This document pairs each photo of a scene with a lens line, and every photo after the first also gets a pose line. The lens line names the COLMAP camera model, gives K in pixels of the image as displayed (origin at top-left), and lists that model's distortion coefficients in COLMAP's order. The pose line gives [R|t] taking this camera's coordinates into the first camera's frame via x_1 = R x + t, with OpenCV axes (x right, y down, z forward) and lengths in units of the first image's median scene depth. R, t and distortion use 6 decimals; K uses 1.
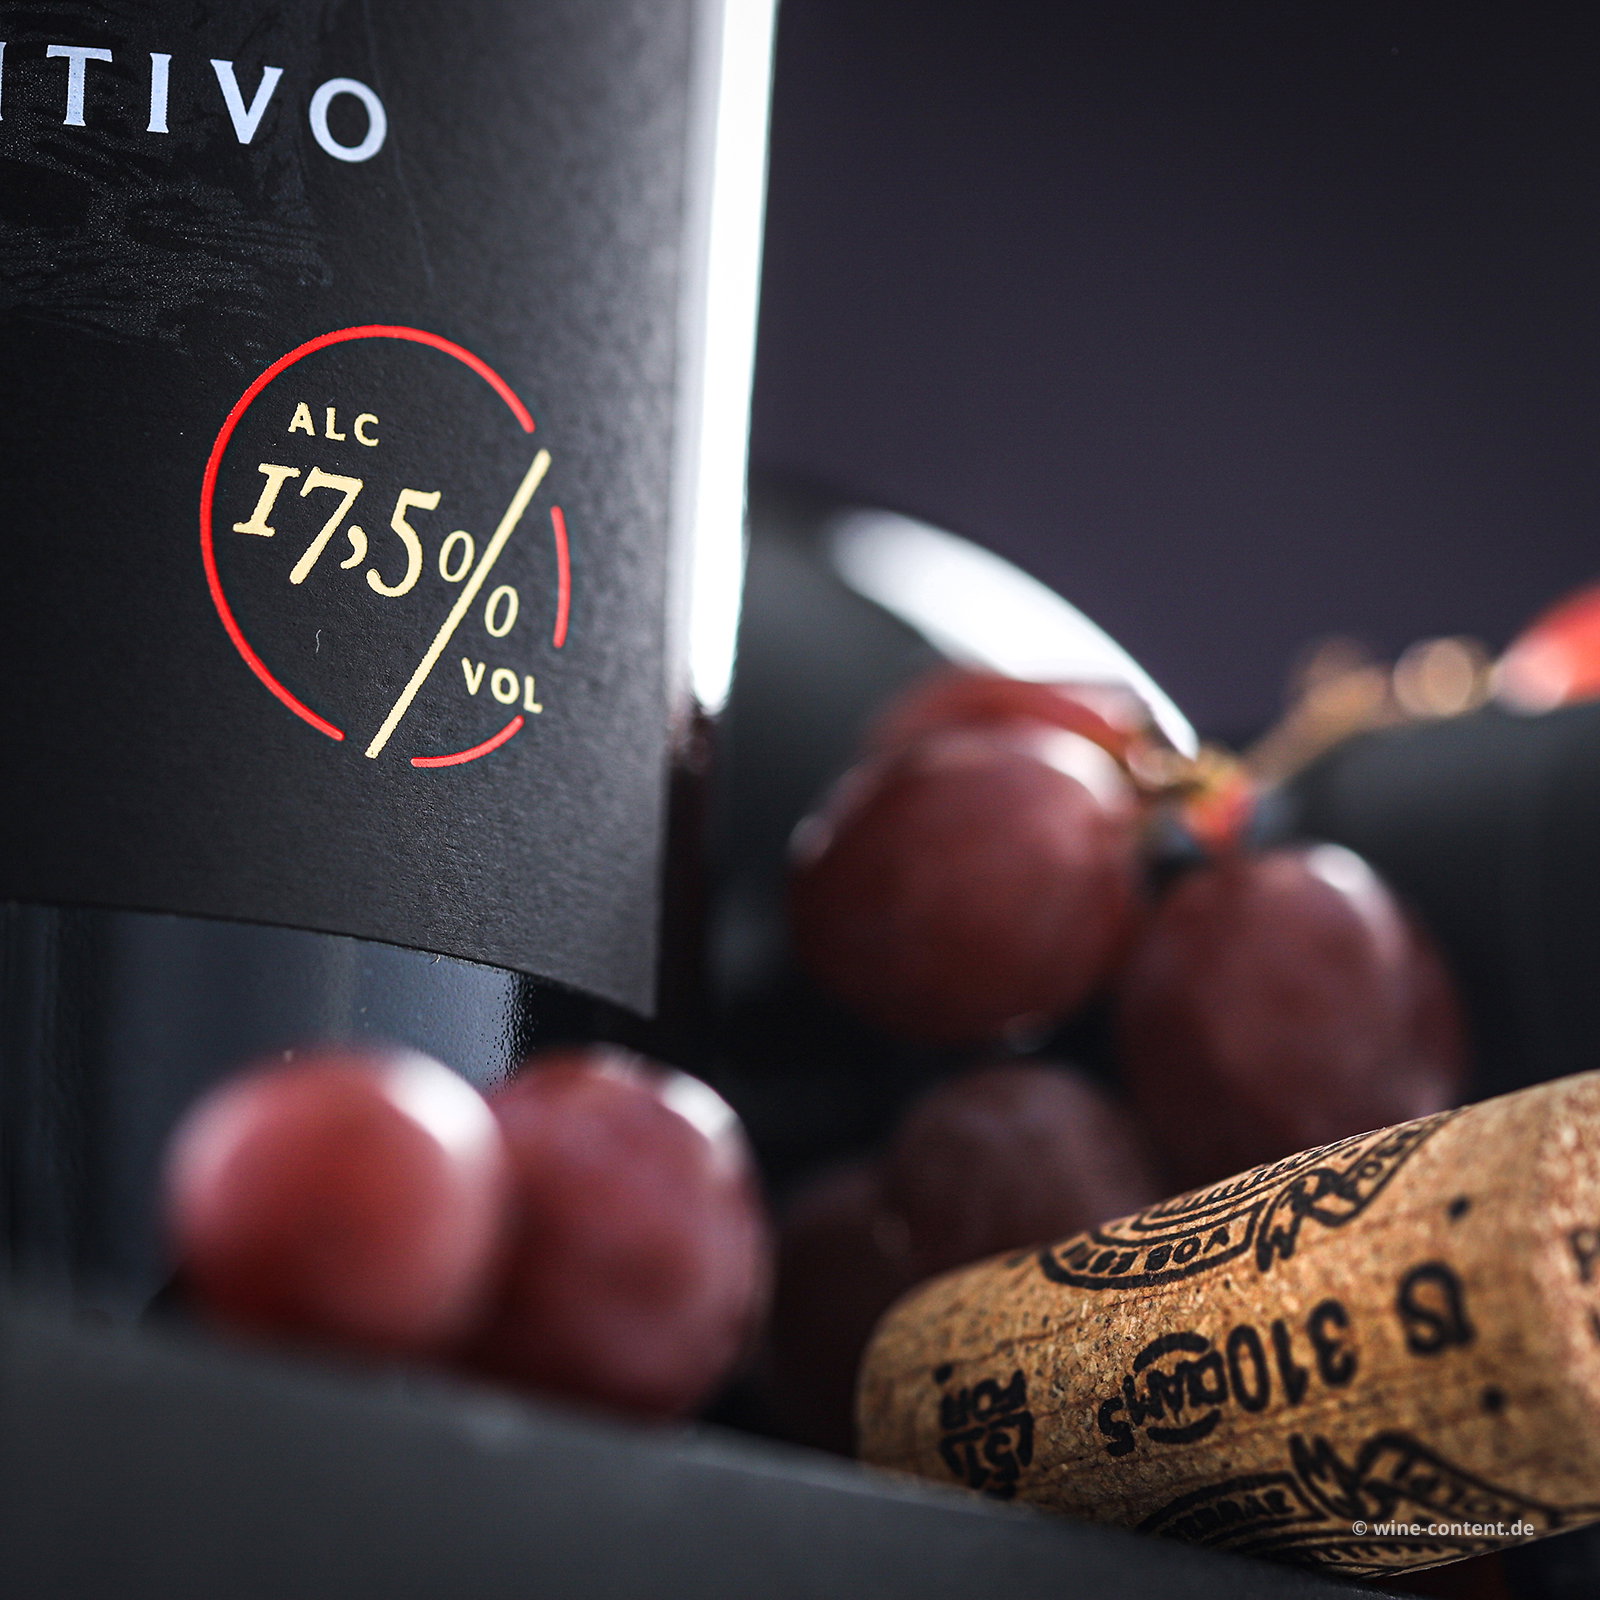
lens RADIAL K [[8078.7, 0, 800.0], [0, 8078.7, 800.0], [0, 0, 1]] dist [-0.070280, -6.296486]
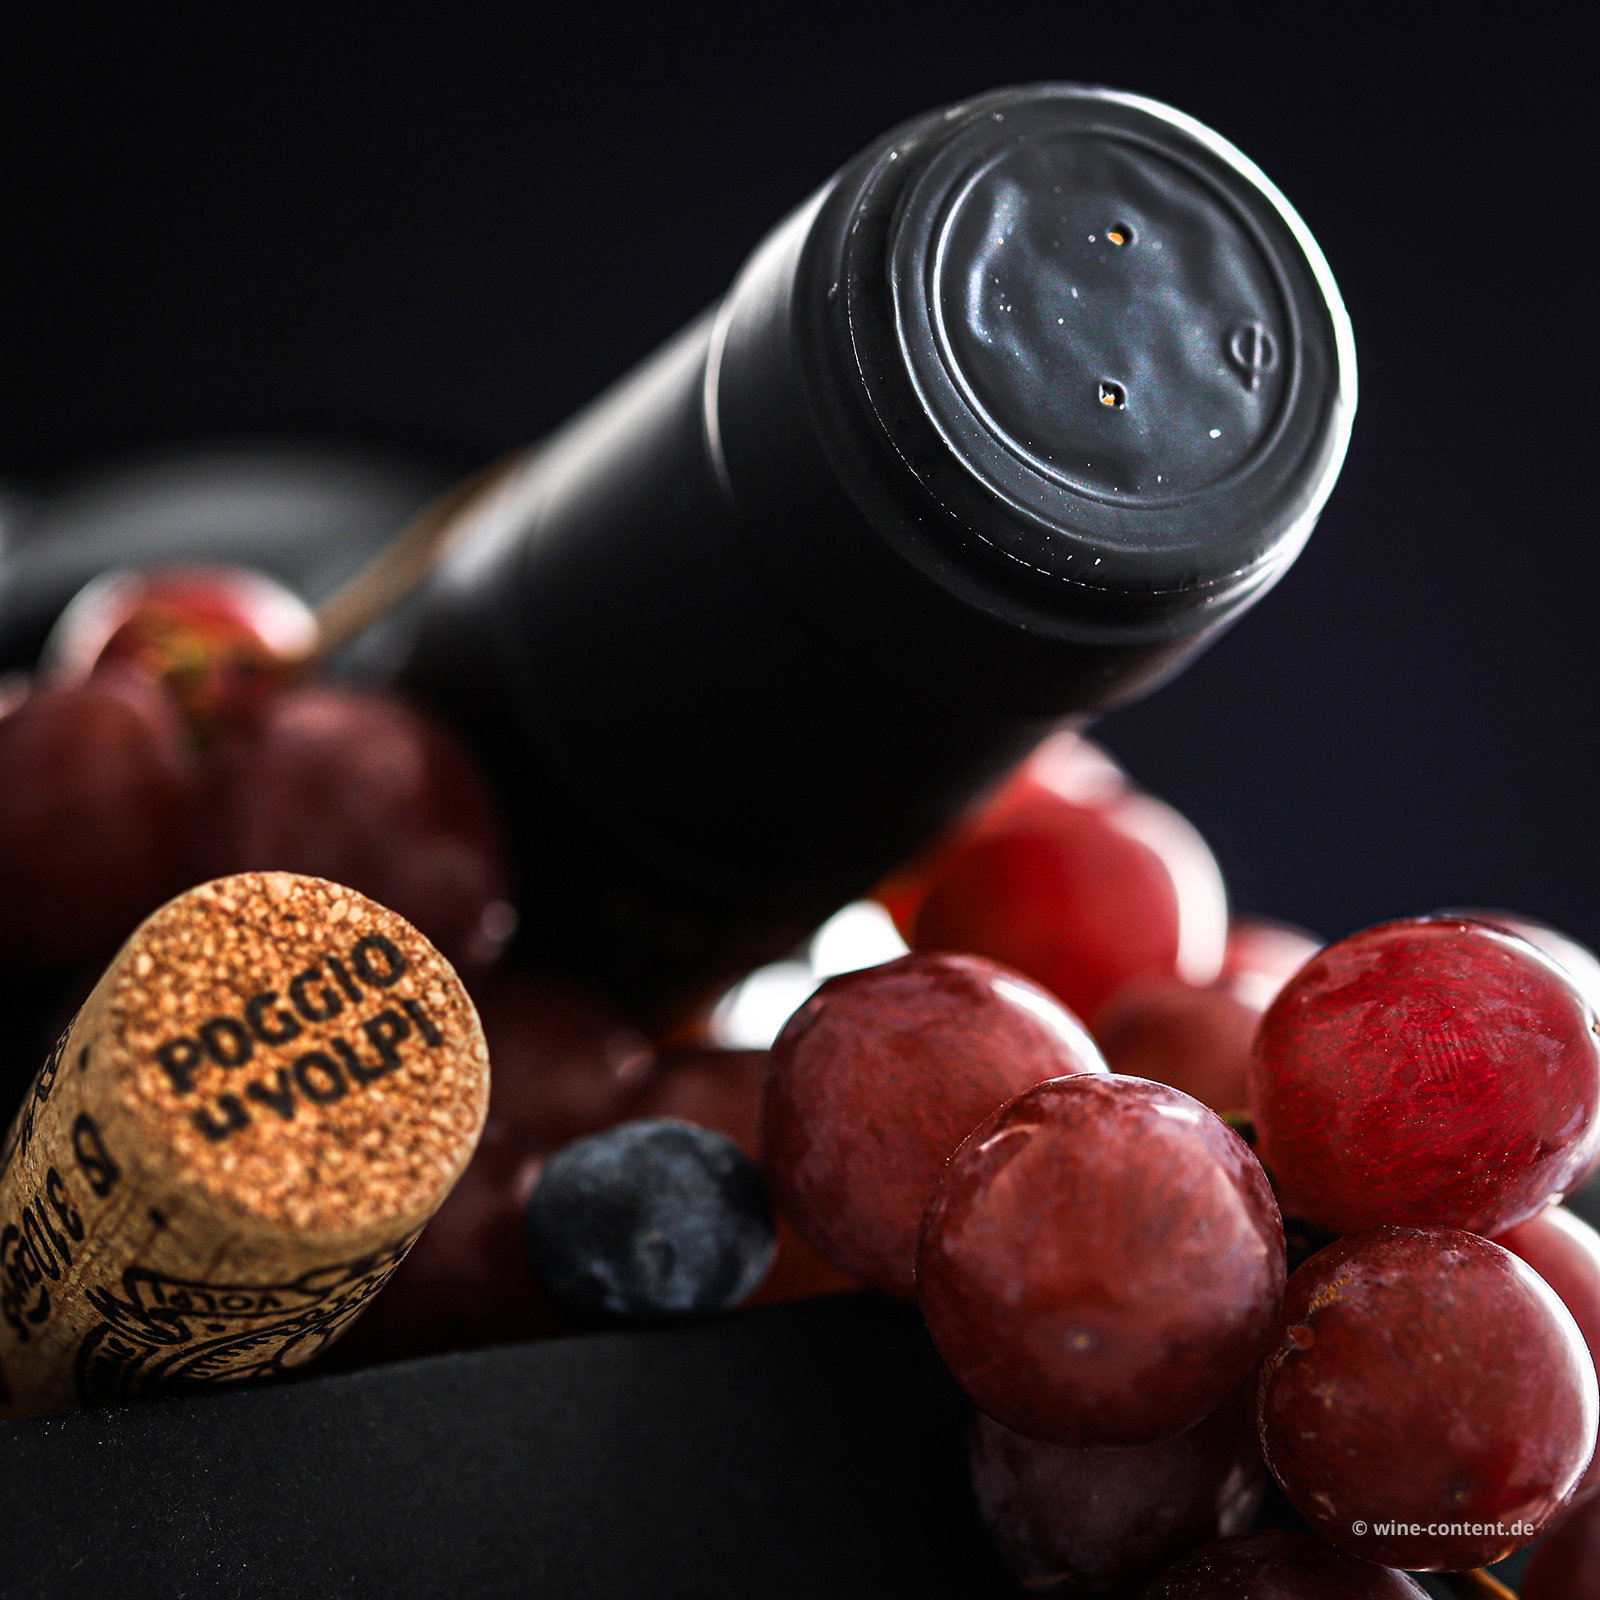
lens RADIAL K [[8078.7, 0, 800.0], [0, 8078.7, 800.0], [0, 0, 1]] dist [-0.070280, -6.296486]
pose [[0.882043, -0.340238, -0.325942, 0.525791], [0.355071, 0.934721, -0.014848, 0.067425], [0.309717, -0.102636, 0.945273, 0.006055]]
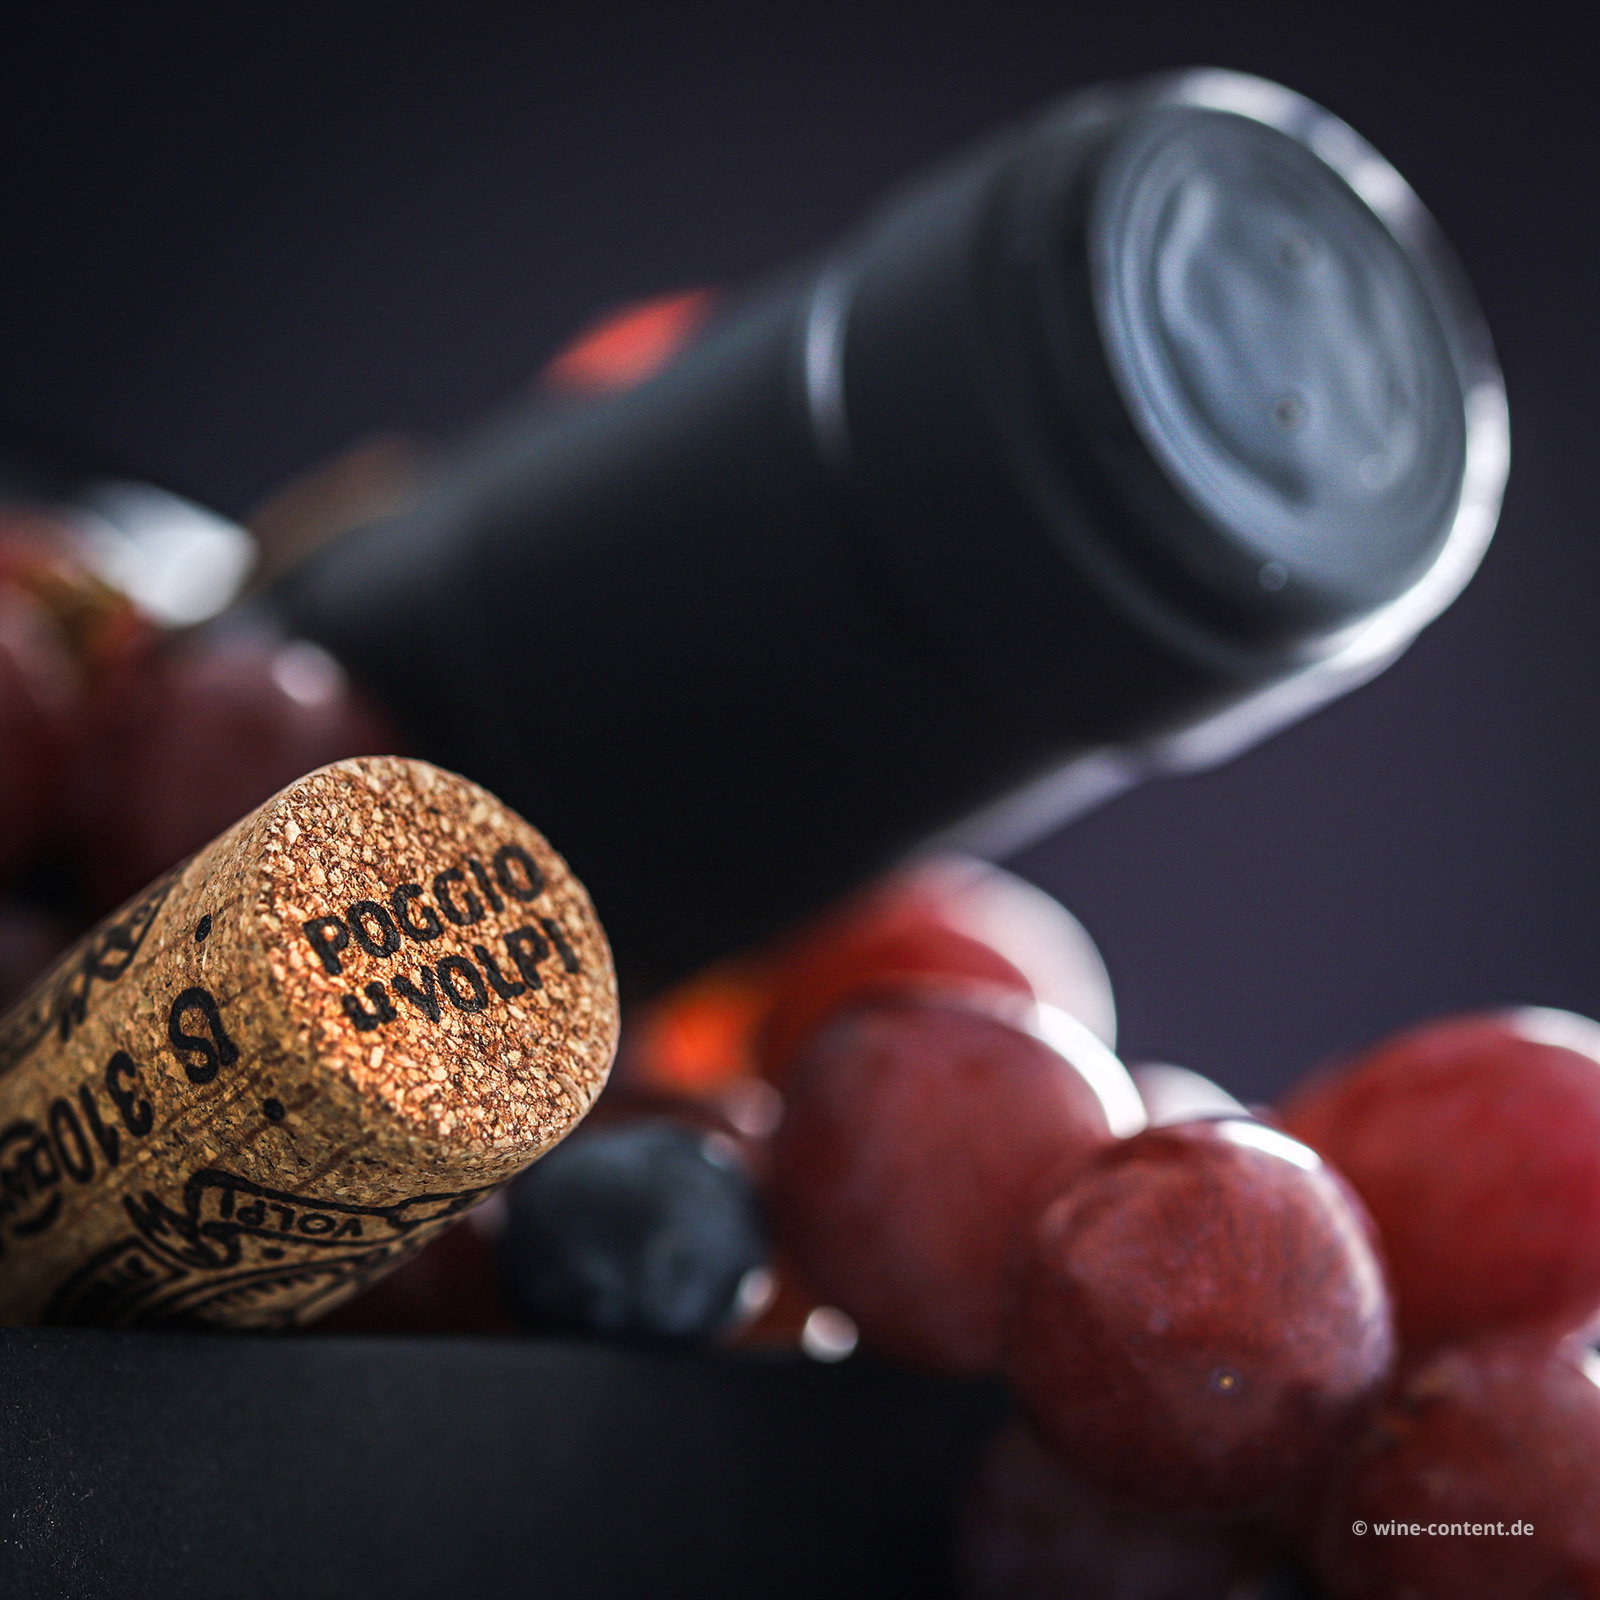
lens RADIAL K [[8078.7, 0, 800.0], [0, 8078.7, 800.0], [0, 0, 1]] dist [-0.070280, -6.296486]
pose [[0.970901, -0.229247, -0.069254, 0.220308], [0.227550, 0.973254, -0.031582, 0.081737], [0.074641, 0.014905, 0.997099, 0.028570]]
